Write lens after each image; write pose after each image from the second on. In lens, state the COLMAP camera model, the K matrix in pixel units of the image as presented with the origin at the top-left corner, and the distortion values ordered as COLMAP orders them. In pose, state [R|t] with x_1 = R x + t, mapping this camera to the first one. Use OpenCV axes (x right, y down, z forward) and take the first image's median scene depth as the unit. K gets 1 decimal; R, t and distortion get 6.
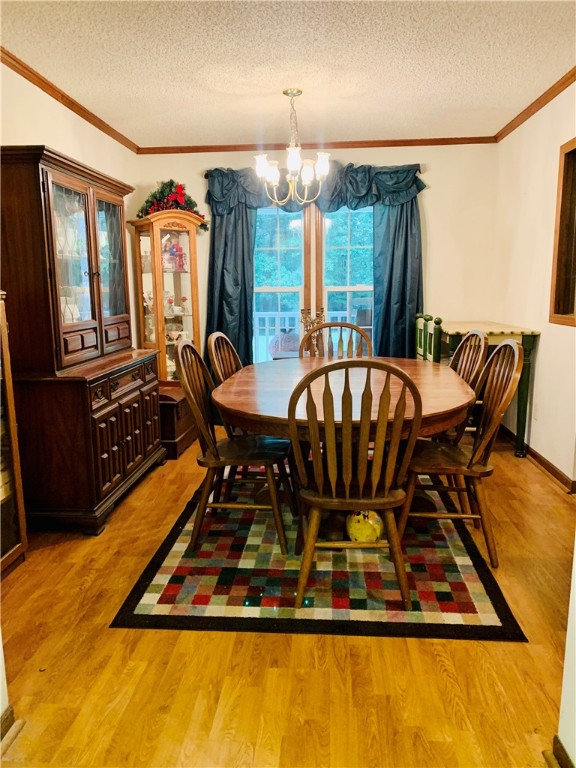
lens RADIAL K [[595.3, 0, 288.0], [0, 595.3, 384.0], [0, 0, 1]] dist [0.036526, -0.029234]
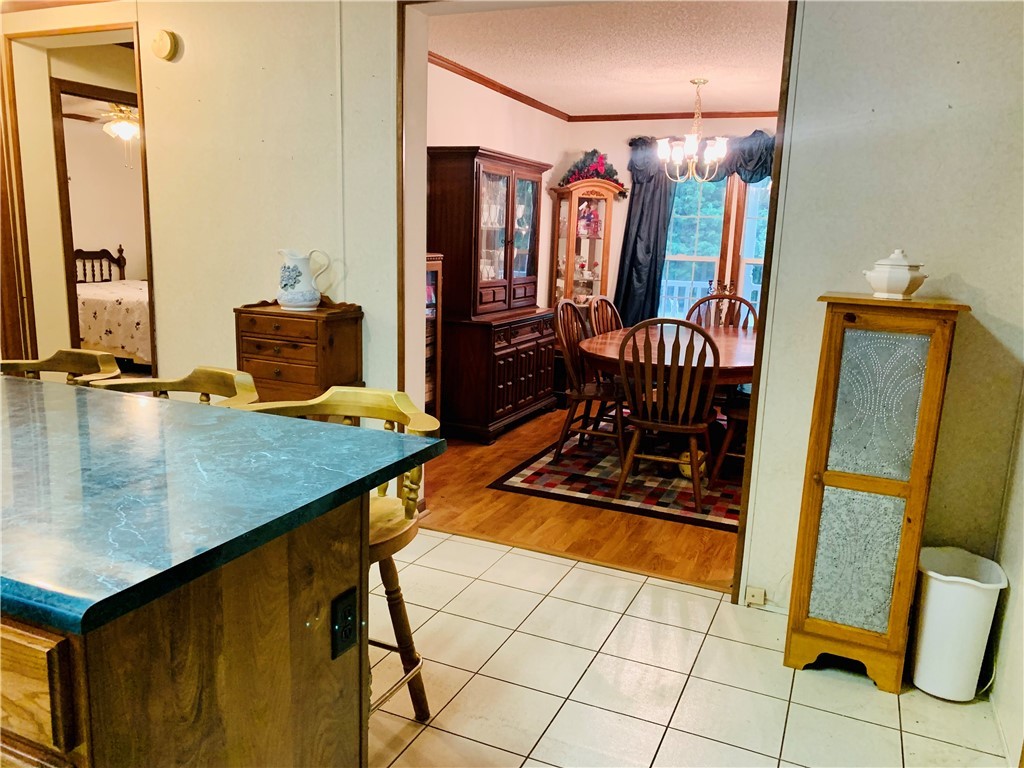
lens RADIAL K [[788.5, 0, 515.4], [0, 788.5, 389.1], [0, 0, 1]] dist [0.106598, -0.172504]
pose [[0.942147, 0.106031, -0.317989, 0.252875], [-0.099459, 0.994358, 0.036880, 0.059446], [0.320105, -0.003119, 0.947377, -0.571019]]
